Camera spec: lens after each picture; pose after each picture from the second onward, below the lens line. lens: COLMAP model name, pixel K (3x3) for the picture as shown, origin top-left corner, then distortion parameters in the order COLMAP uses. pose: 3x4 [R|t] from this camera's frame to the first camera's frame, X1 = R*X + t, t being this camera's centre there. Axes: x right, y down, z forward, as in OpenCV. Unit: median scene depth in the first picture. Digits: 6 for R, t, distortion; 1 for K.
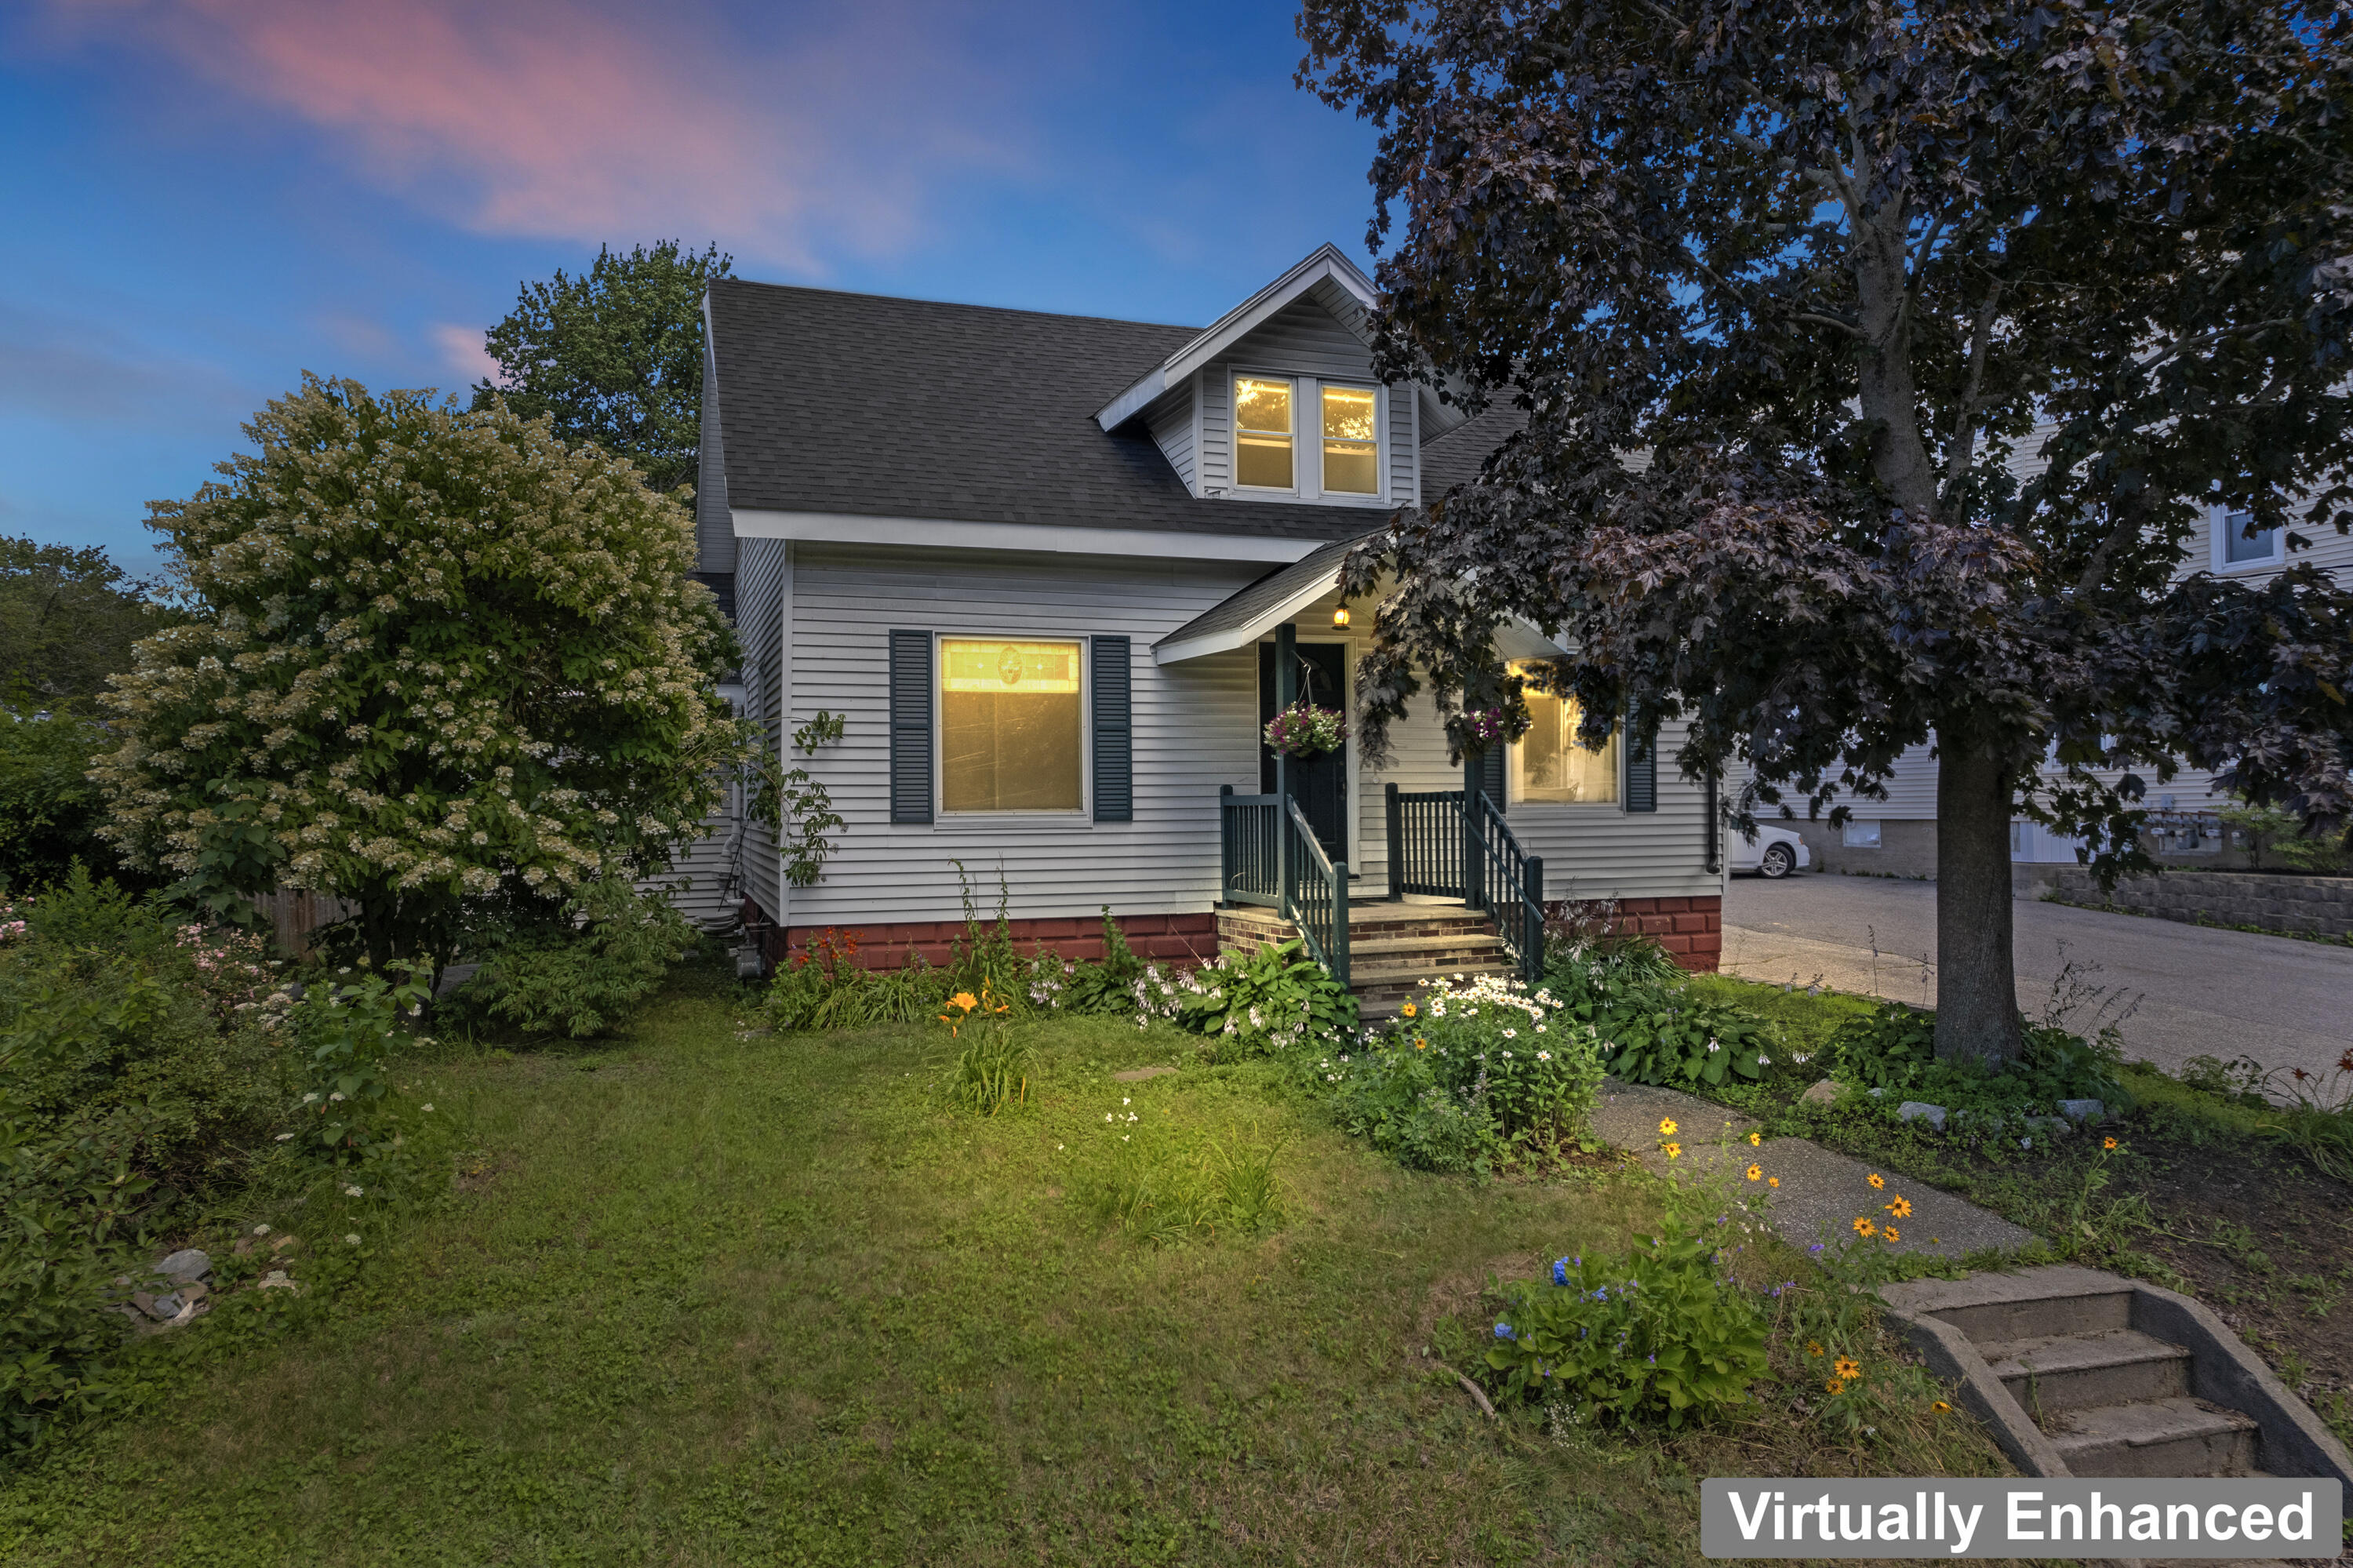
lens RADIAL K [[1454.2, 0, 1176.5], [0, 1454.2, 784.0], [0, 0, 1]] dist [0.004136, 0.001013]
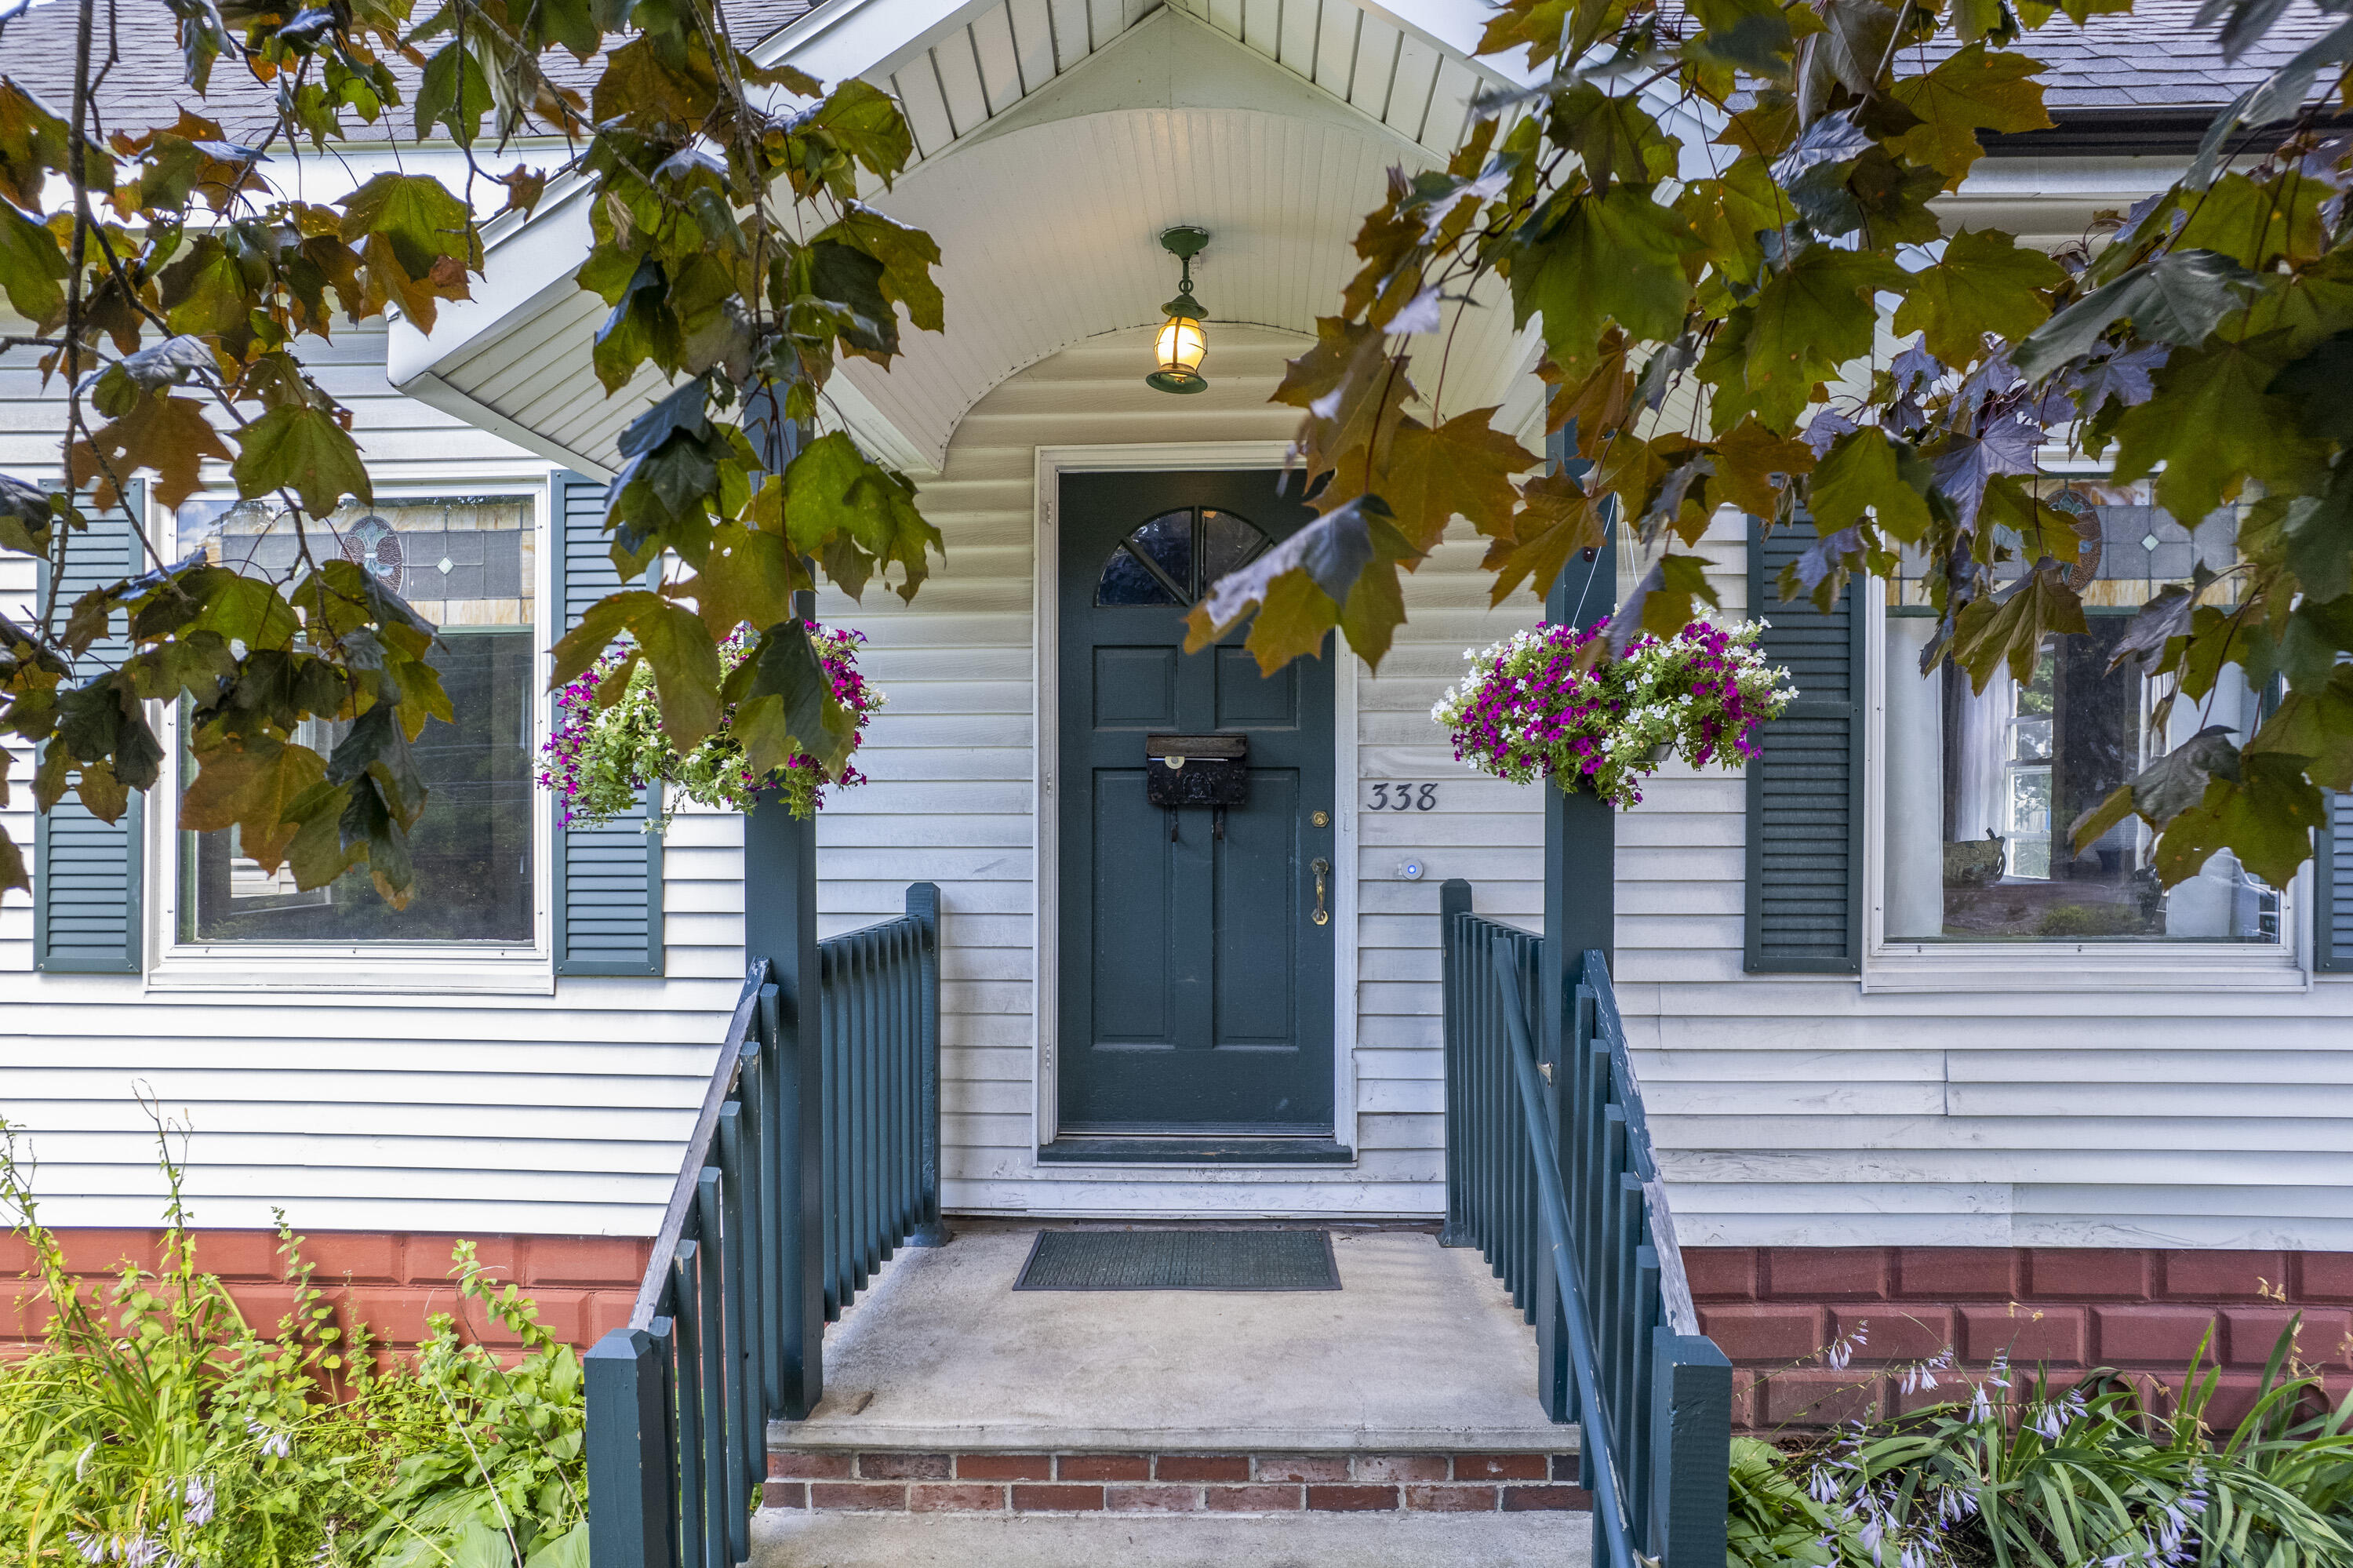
lens RADIAL K [[1498.3, 0, 1204.4], [0, 1498.3, 795.3], [0, 0, 1]] dist [-0.074615, 0.072712]
pose [[0.930863, 0.005669, -0.365324, 0.235812], [-0.002493, 0.999955, 0.009165, -0.024681], [0.365359, -0.007620, 0.930835, 0.718473]]
